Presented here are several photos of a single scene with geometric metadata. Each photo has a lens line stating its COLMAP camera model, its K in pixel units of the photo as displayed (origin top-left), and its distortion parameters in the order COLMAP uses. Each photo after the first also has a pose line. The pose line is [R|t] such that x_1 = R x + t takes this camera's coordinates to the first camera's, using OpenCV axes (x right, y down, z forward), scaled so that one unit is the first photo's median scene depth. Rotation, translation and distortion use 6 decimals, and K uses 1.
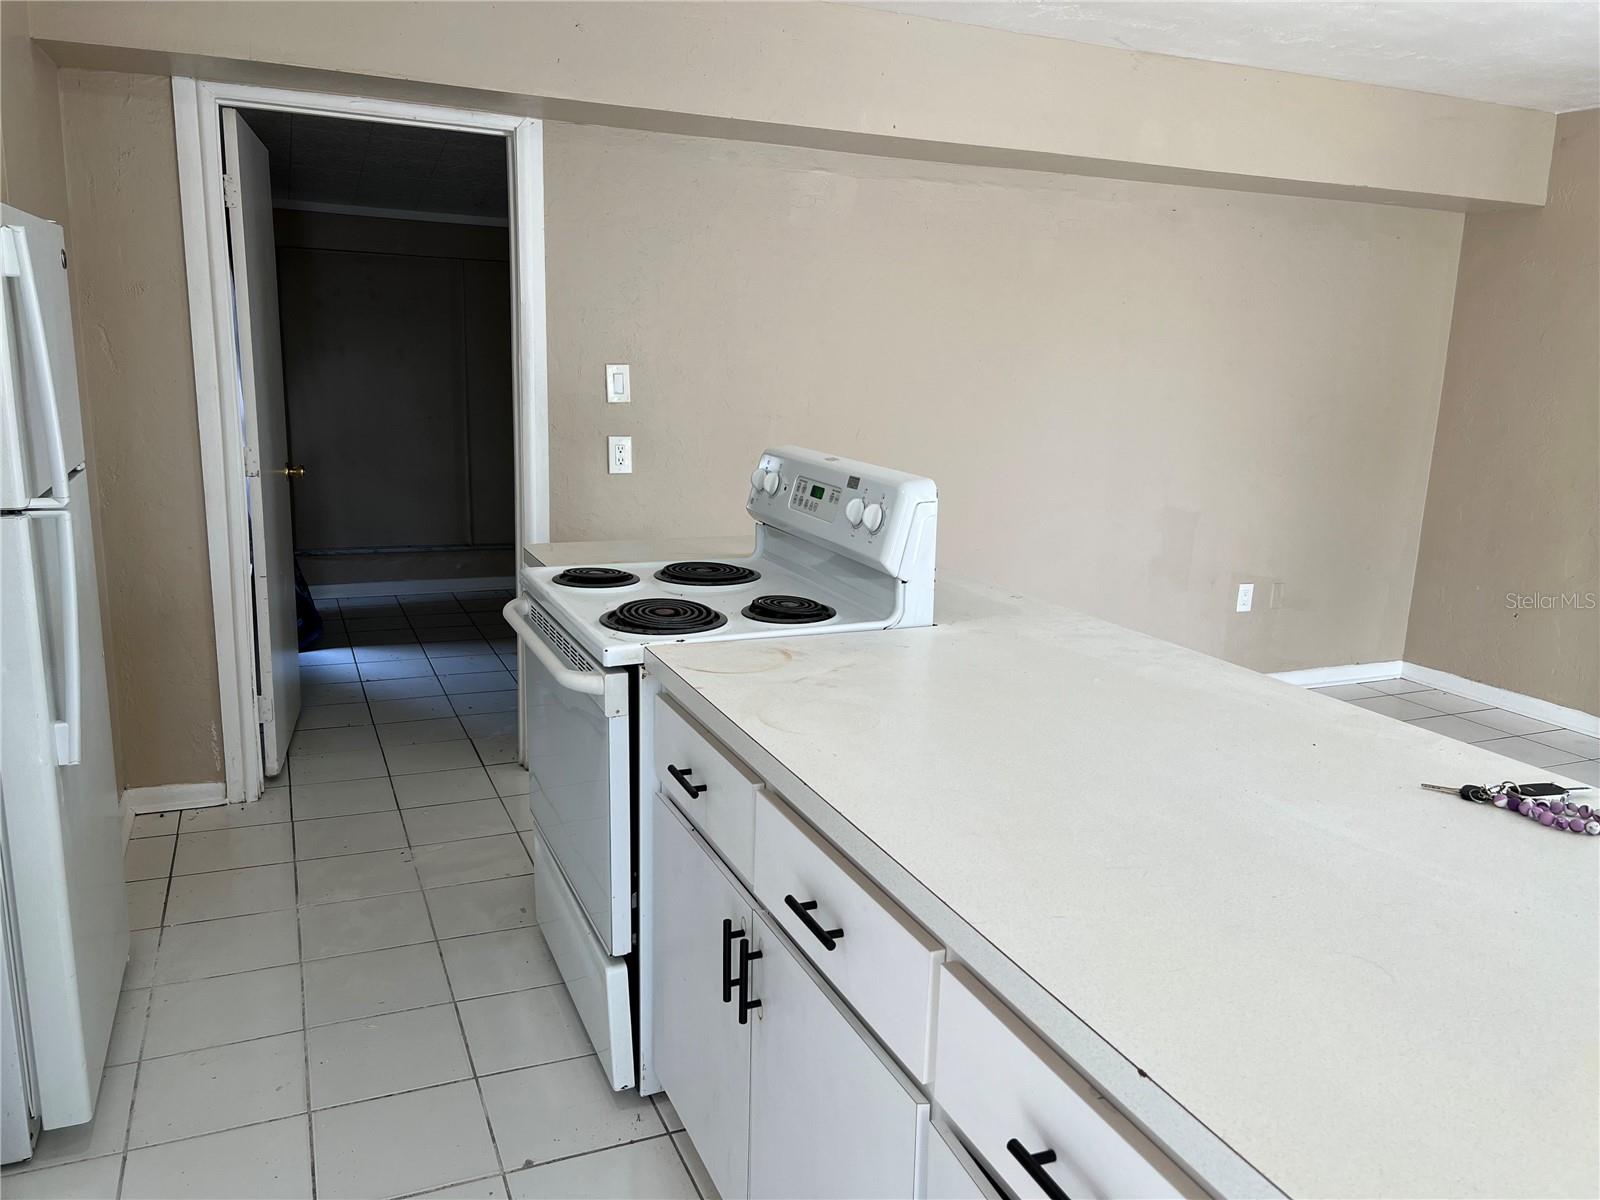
lens RADIAL K [[1216.9, 0, 812.7], [0, 1216.9, 613.1], [0, 0, 1]] dist [0.056588, -0.064153]
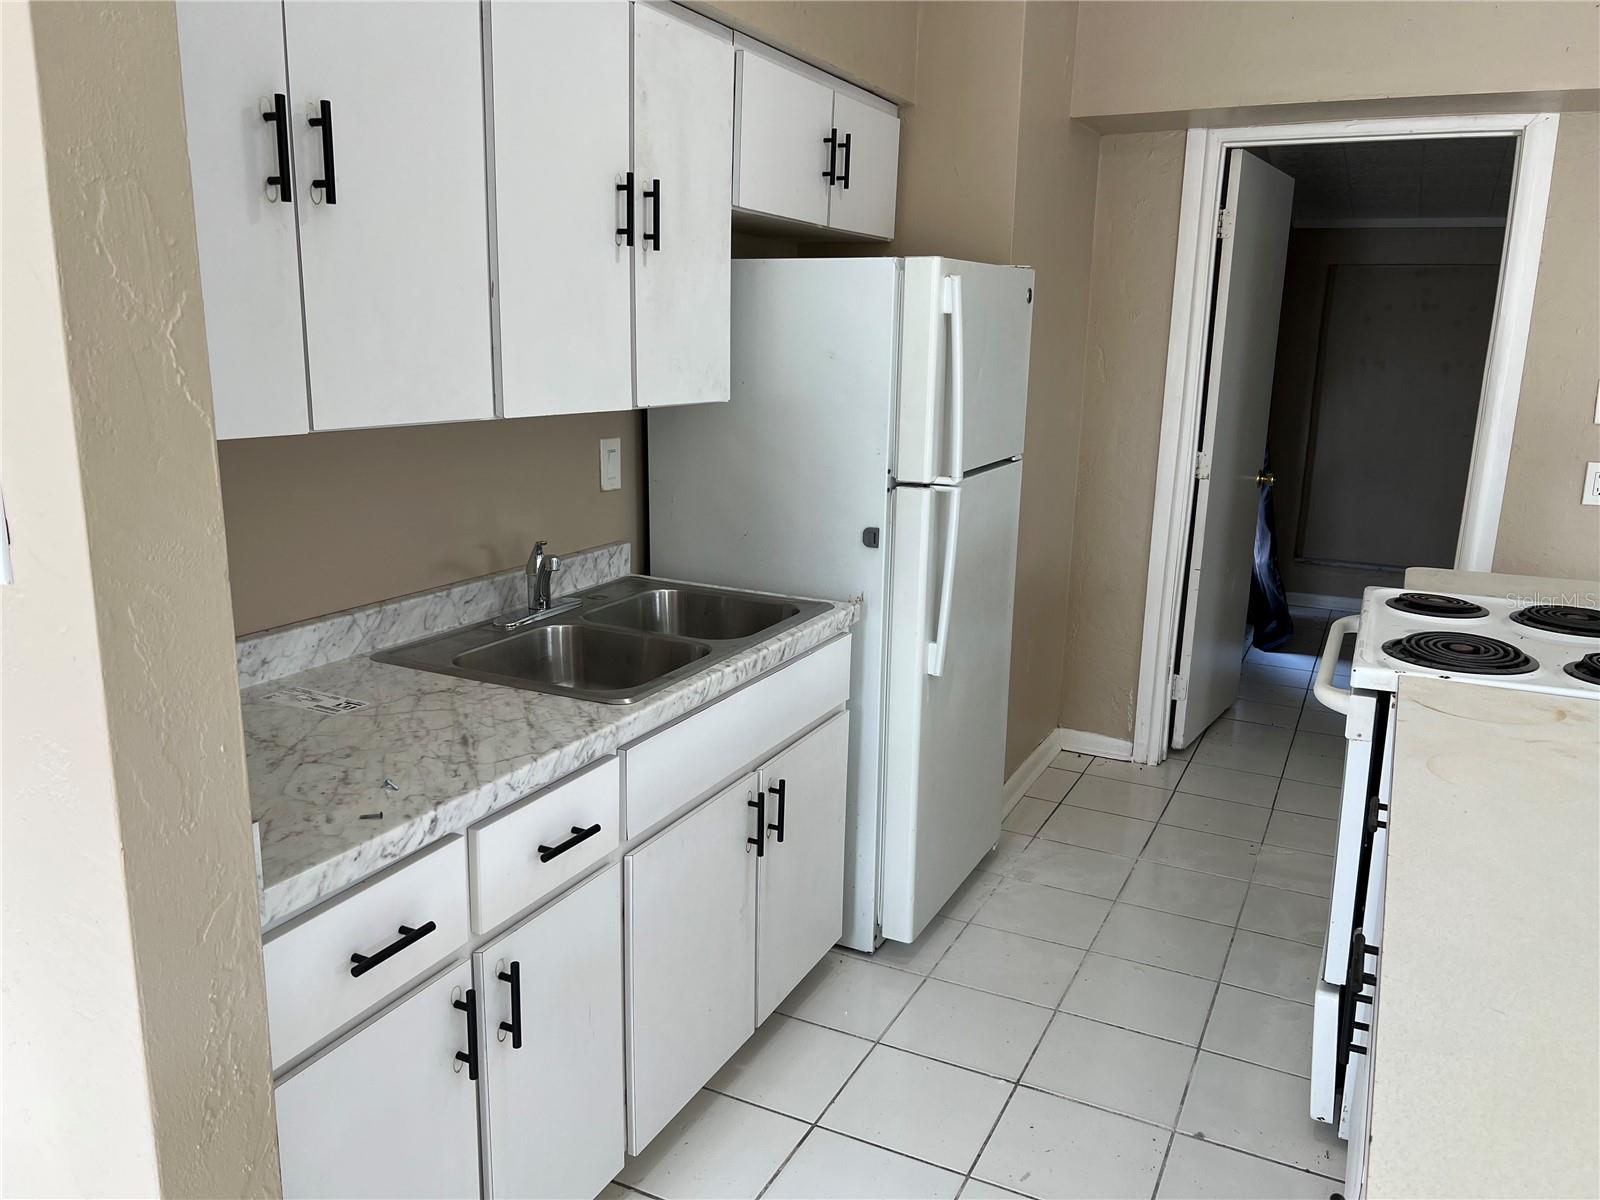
lens RADIAL K [[1216.9, 0, 786.8], [0, 1216.9, 612.1], [0, 0, 1]] dist [0.056588, -0.064153]
pose [[0.634468, 0.155301, -0.757187, 0.254113], [-0.164083, 0.984342, 0.064402, -0.003837], [0.755333, 0.083380, 0.650015, 0.007686]]
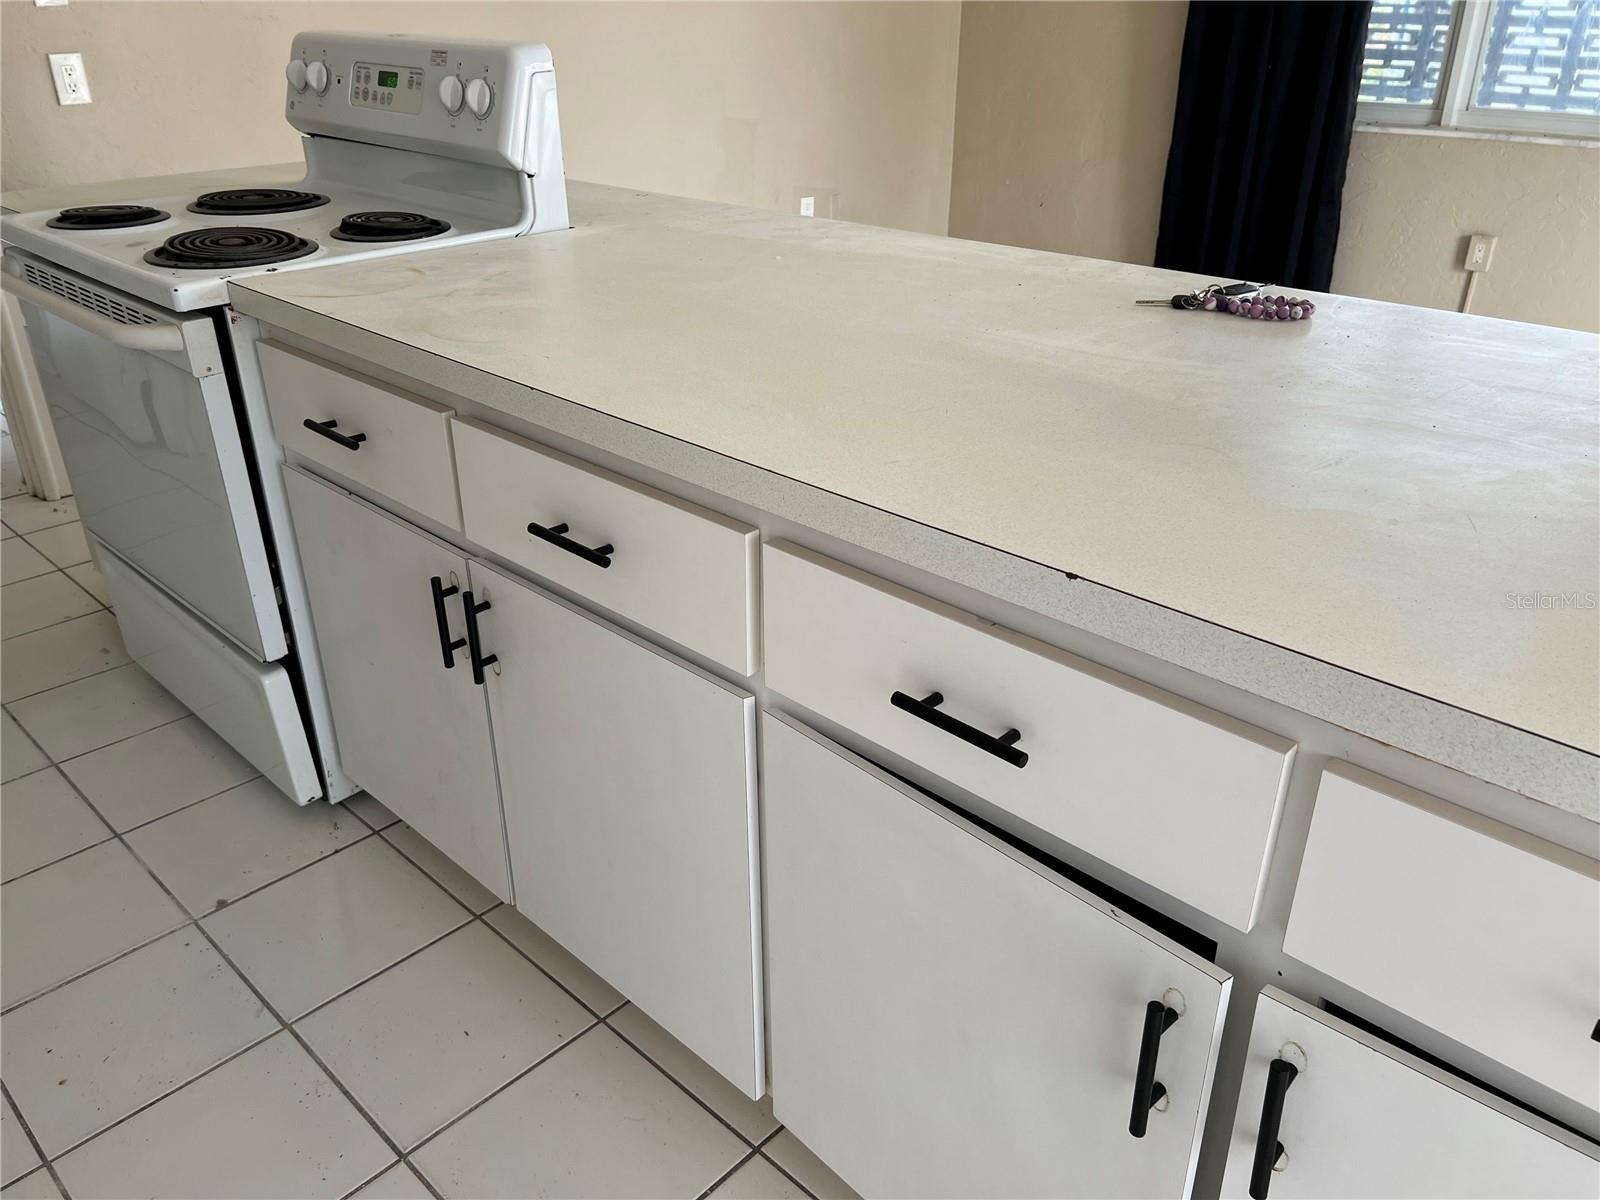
lens RADIAL K [[1216.9, 0, 803.8], [0, 1216.9, 593.3], [0, 0, 1]] dist [0.056588, -0.064153]
pose [[0.921733, -0.198284, 0.333303, -0.090415], [0.110604, 0.958126, 0.264125, 0.047572], [-0.371718, -0.206588, 0.905067, 0.092645]]
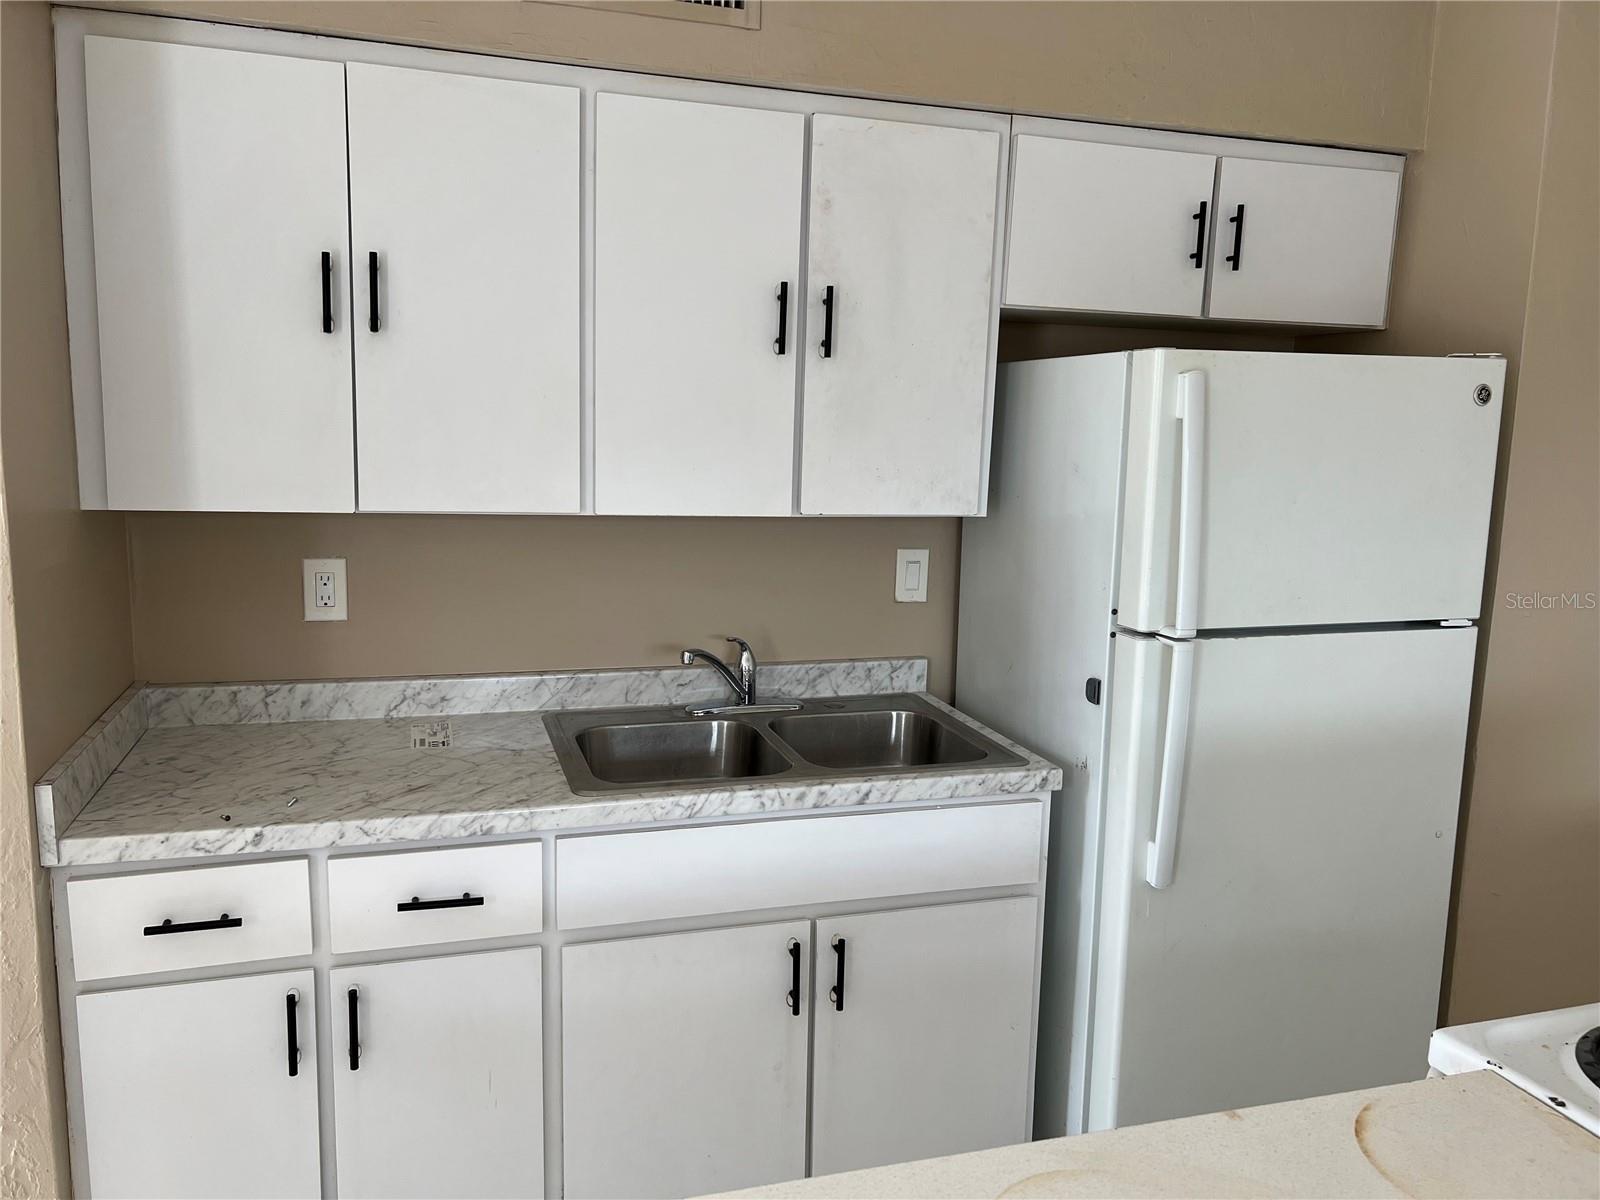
lens RADIAL K [[1216.9, 0, 796.0], [0, 1216.9, 604.6], [0, 0, 1]] dist [0.056588, -0.064153]
pose [[-0.127619, 0.114715, -0.985167, 0.362300], [-0.239958, 0.960209, 0.142893, -0.153391], [0.962358, 0.254635, -0.095014, 0.659383]]
